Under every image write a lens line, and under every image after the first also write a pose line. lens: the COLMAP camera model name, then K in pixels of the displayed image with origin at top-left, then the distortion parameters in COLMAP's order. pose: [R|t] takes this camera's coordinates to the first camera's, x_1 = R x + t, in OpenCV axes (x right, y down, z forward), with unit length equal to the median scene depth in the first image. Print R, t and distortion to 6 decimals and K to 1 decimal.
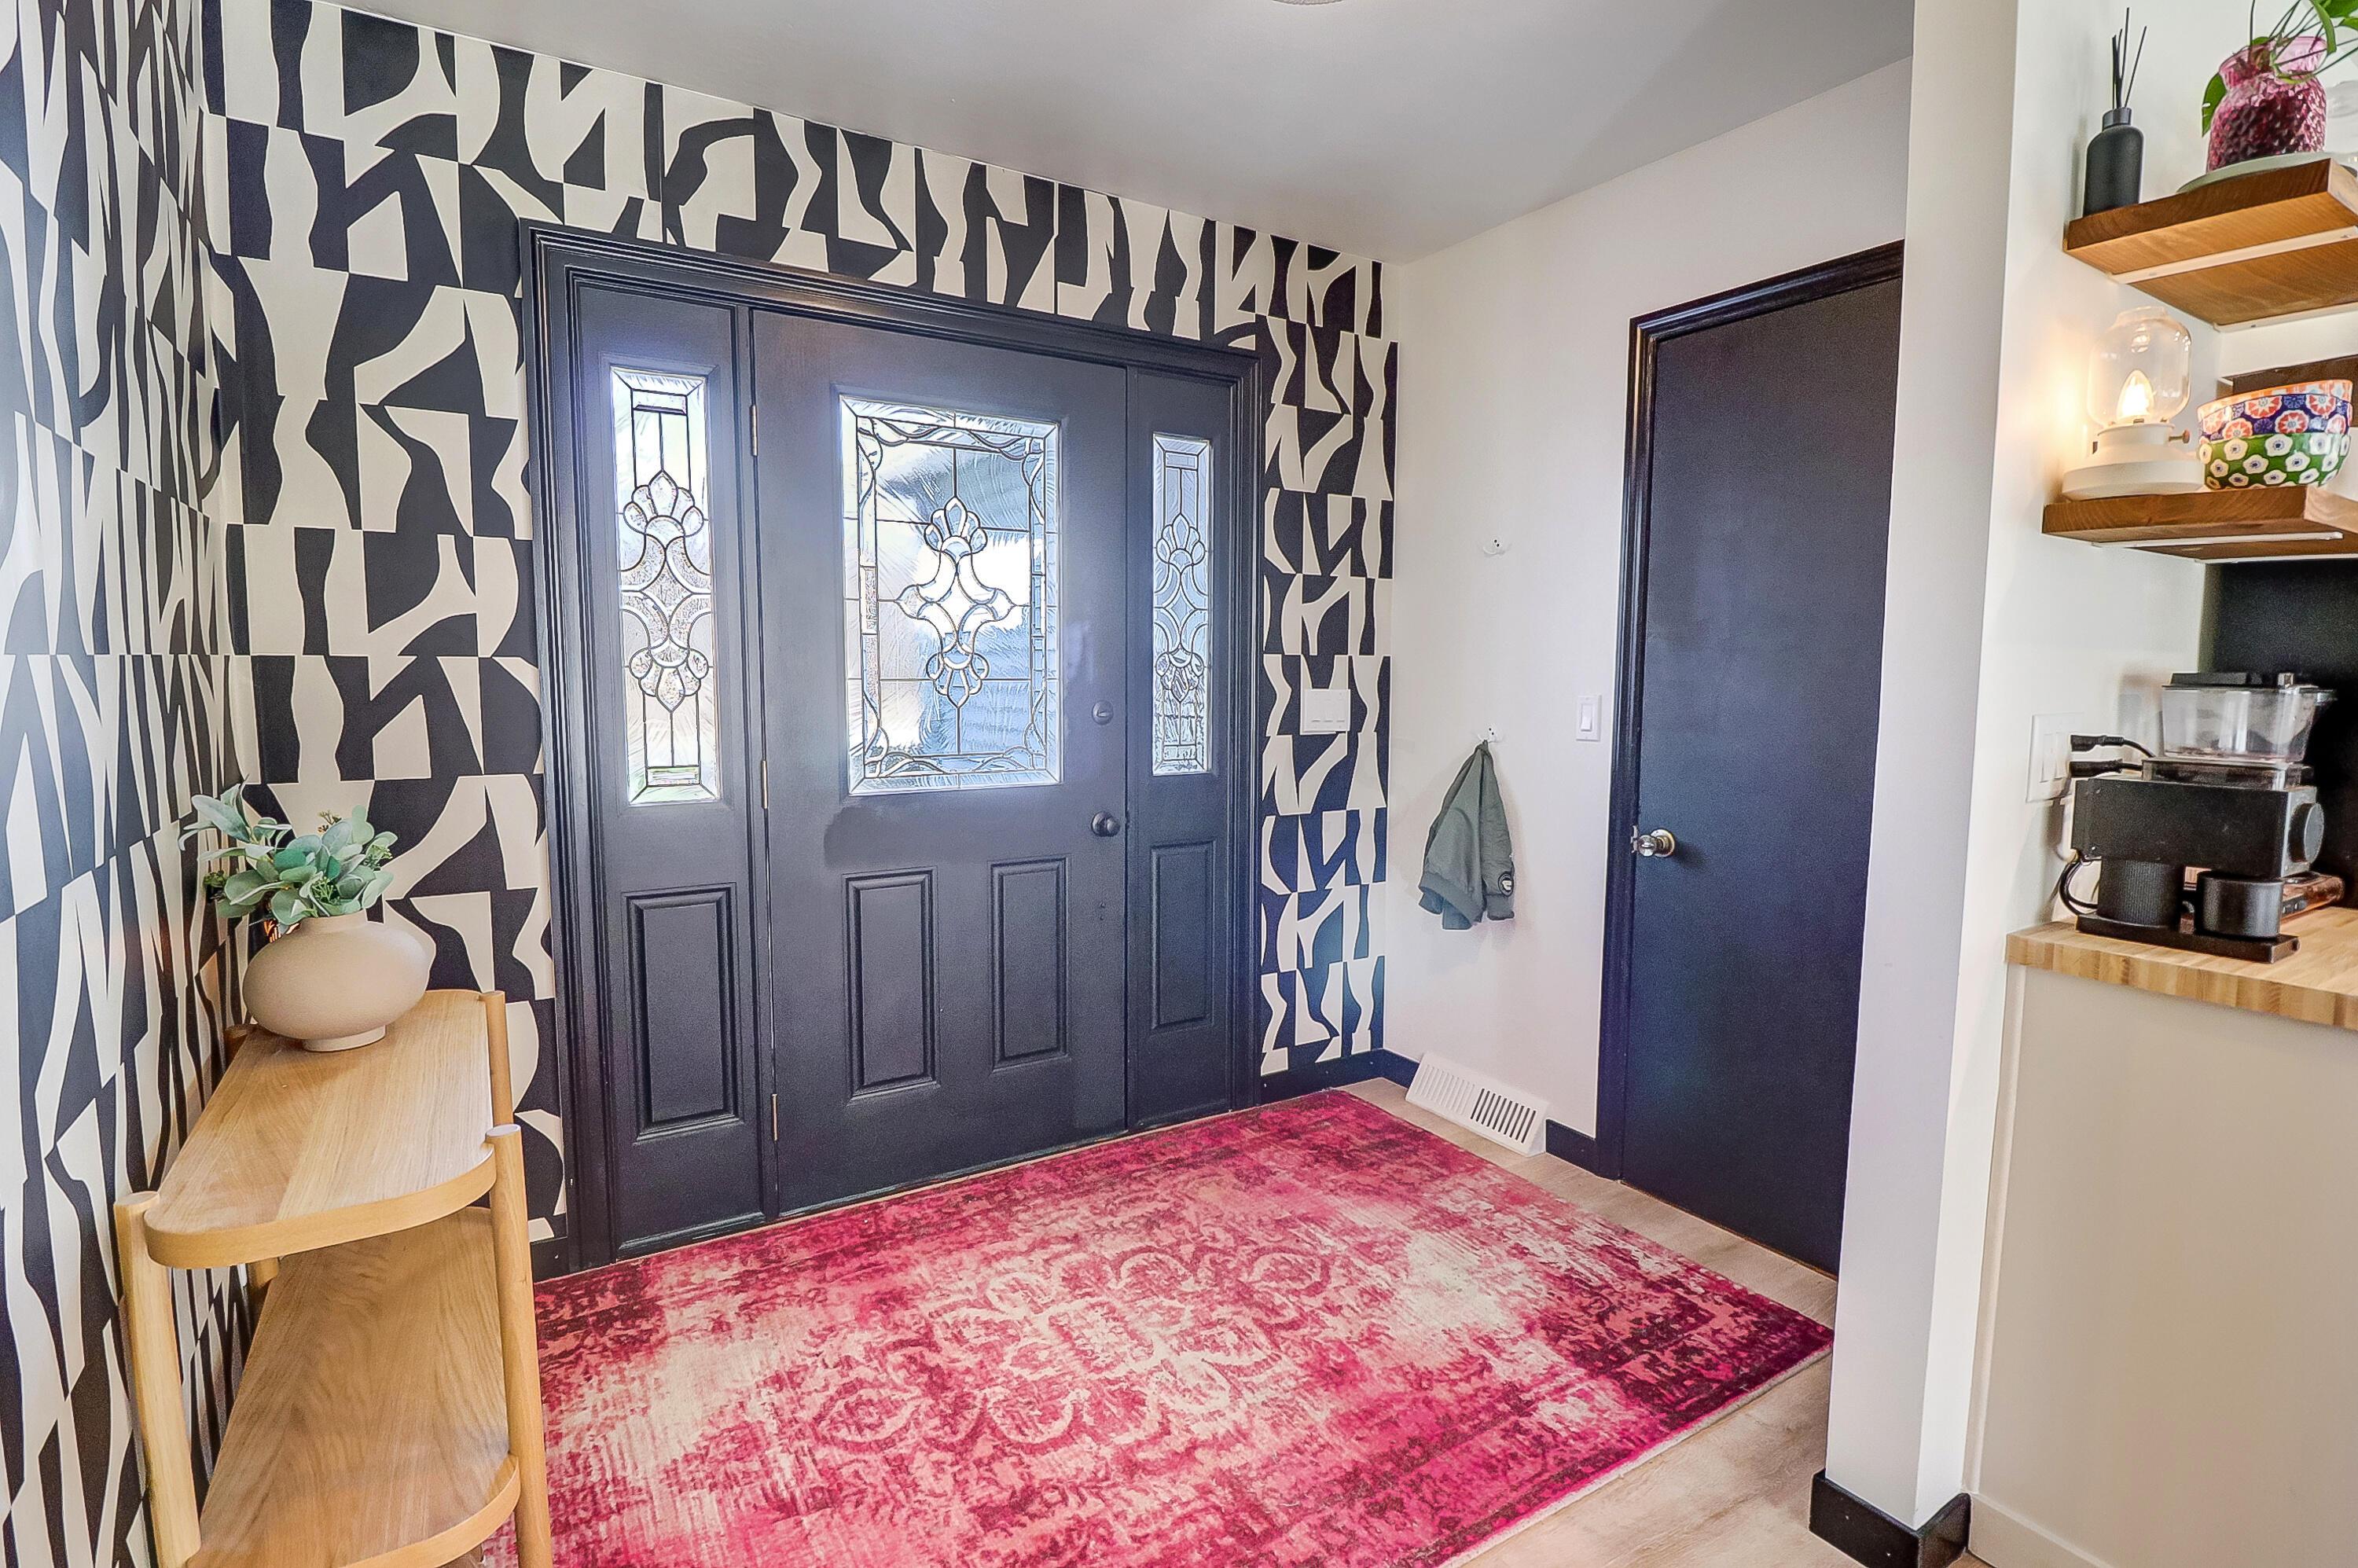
lens RADIAL K [[1147.3, 0, 1170.1], [0, 1147.3, 778.8], [0, 0, 1]] dist [0.002761, -0.019866]
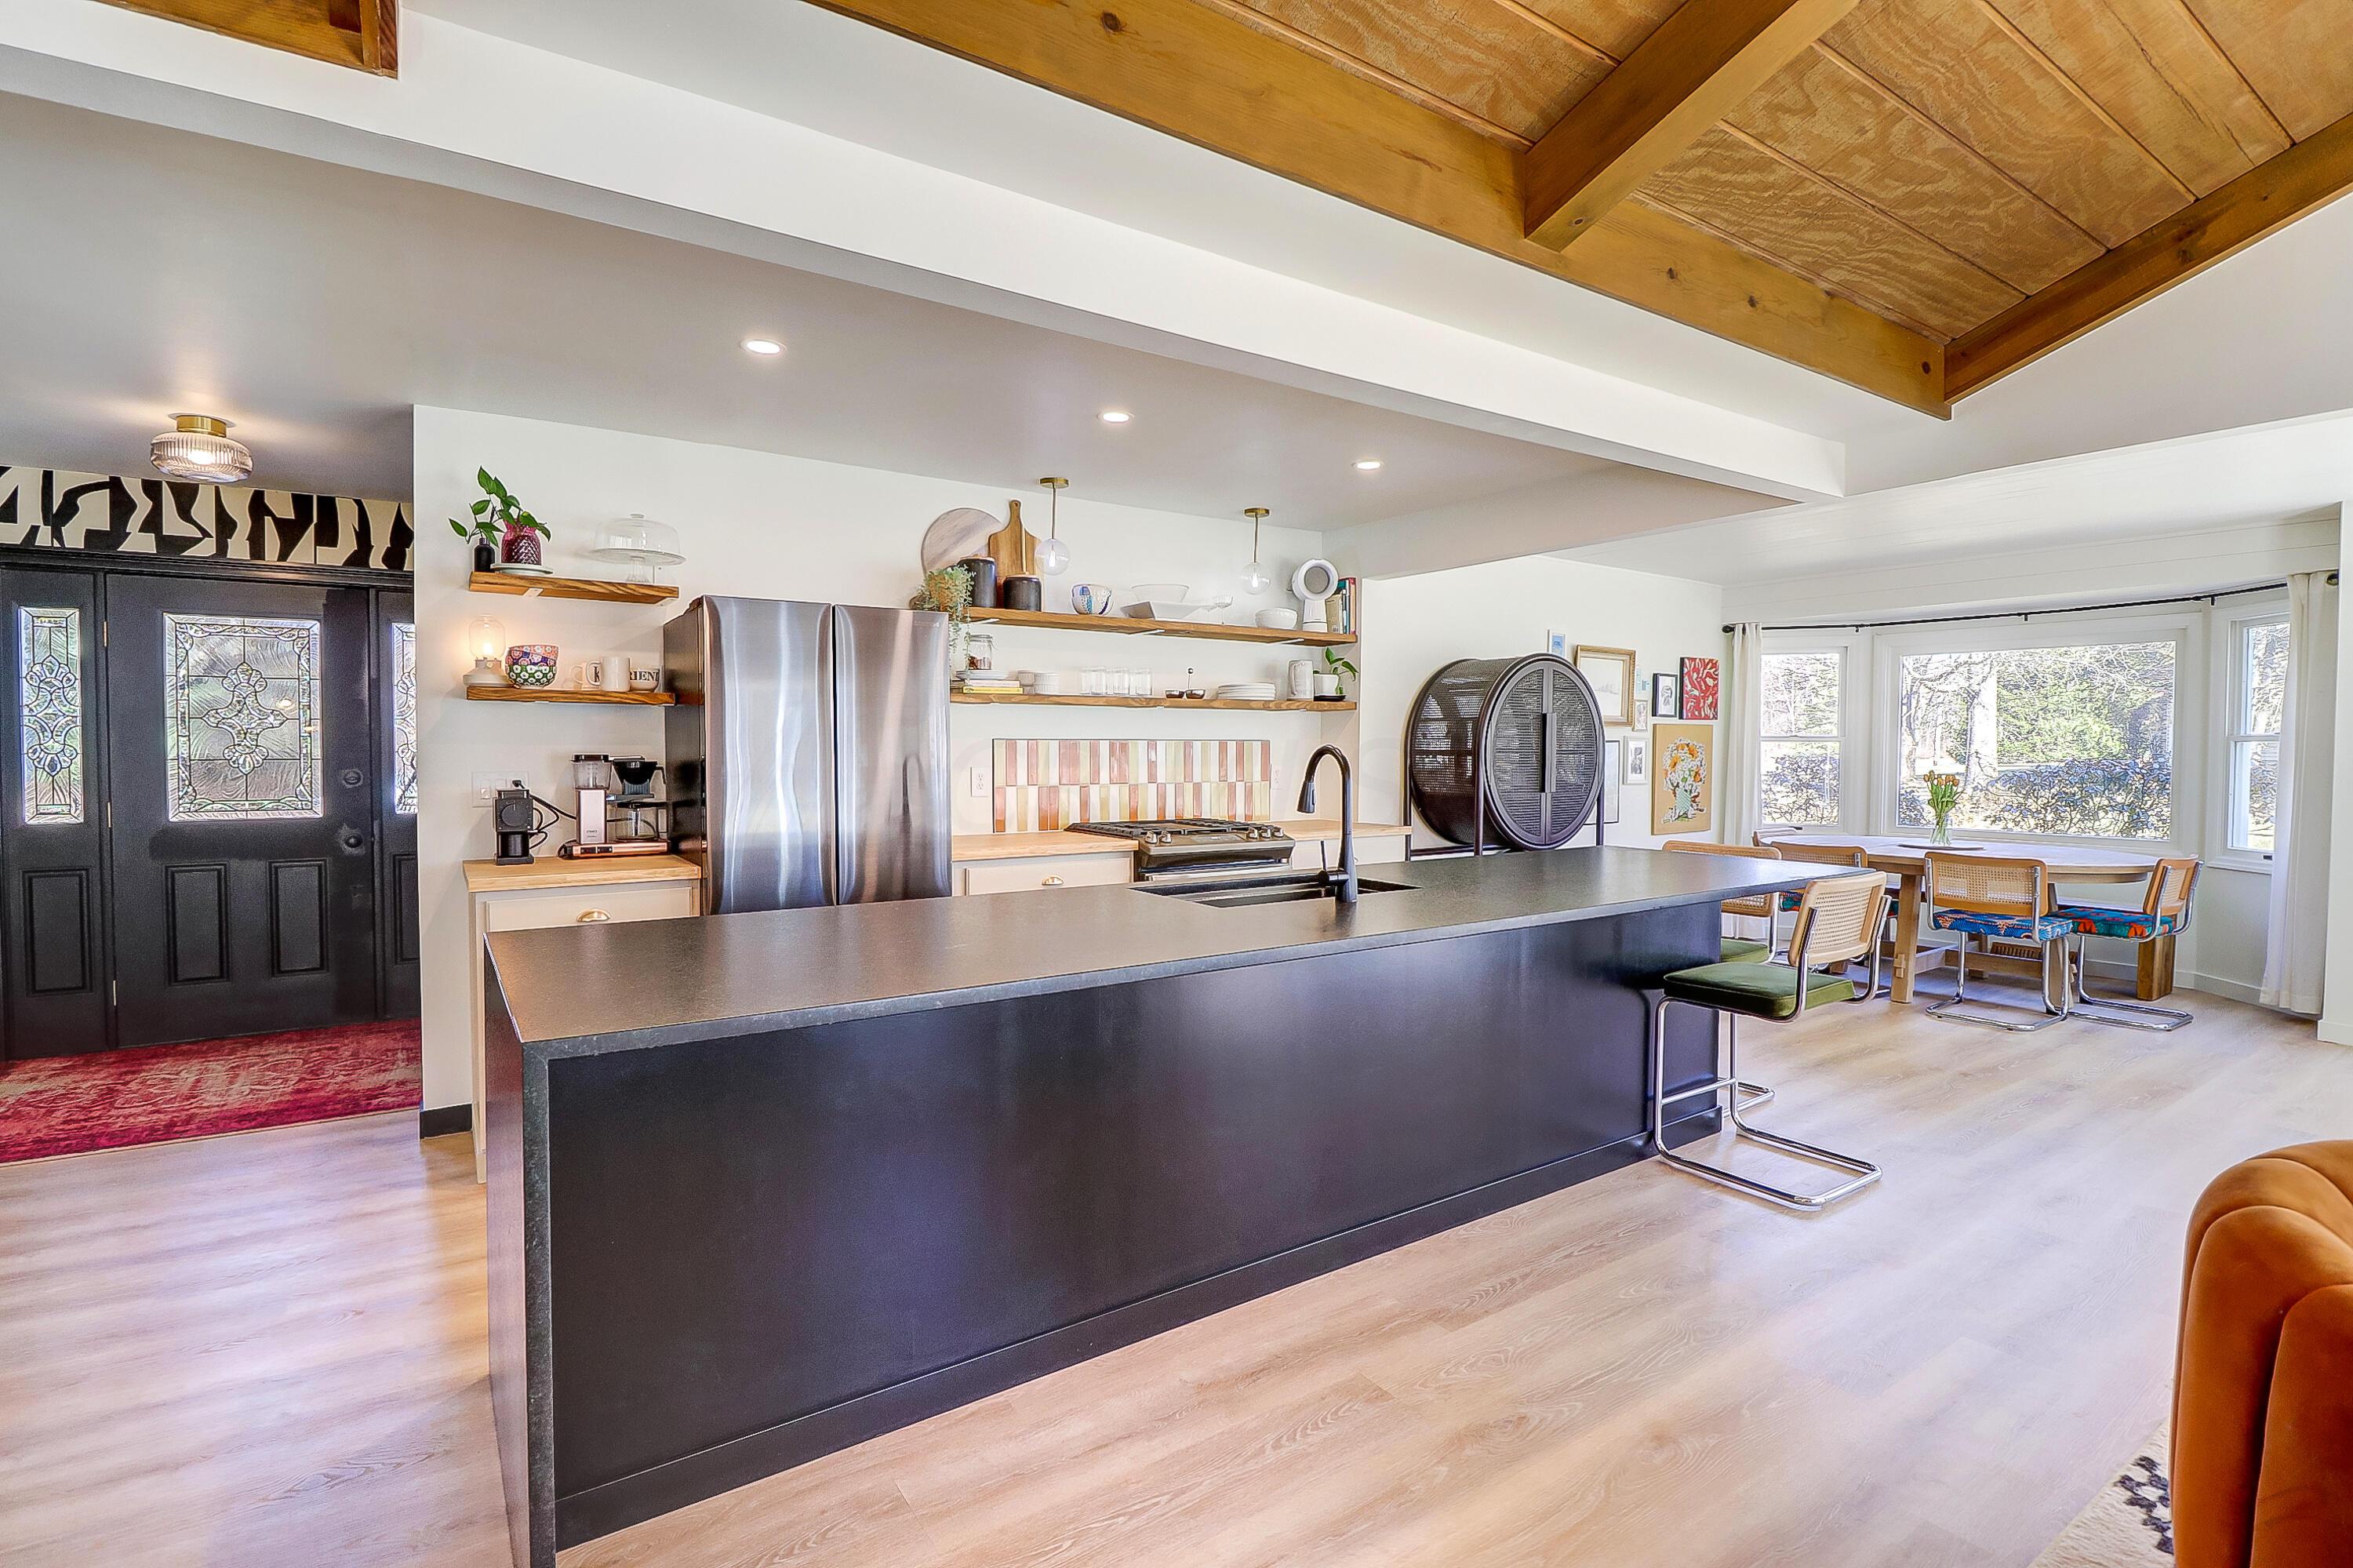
lens RADIAL K [[1127.5, 0, 1181.0], [0, 1127.5, 773.1], [0, 0, 1]] dist [-0.004128, -0.013317]
pose [[0.998539, -0.004770, 0.053820, 1.369616], [0.008829, 0.997111, -0.075446, 0.092063], [-0.053304, 0.075811, 0.995696, -0.967251]]
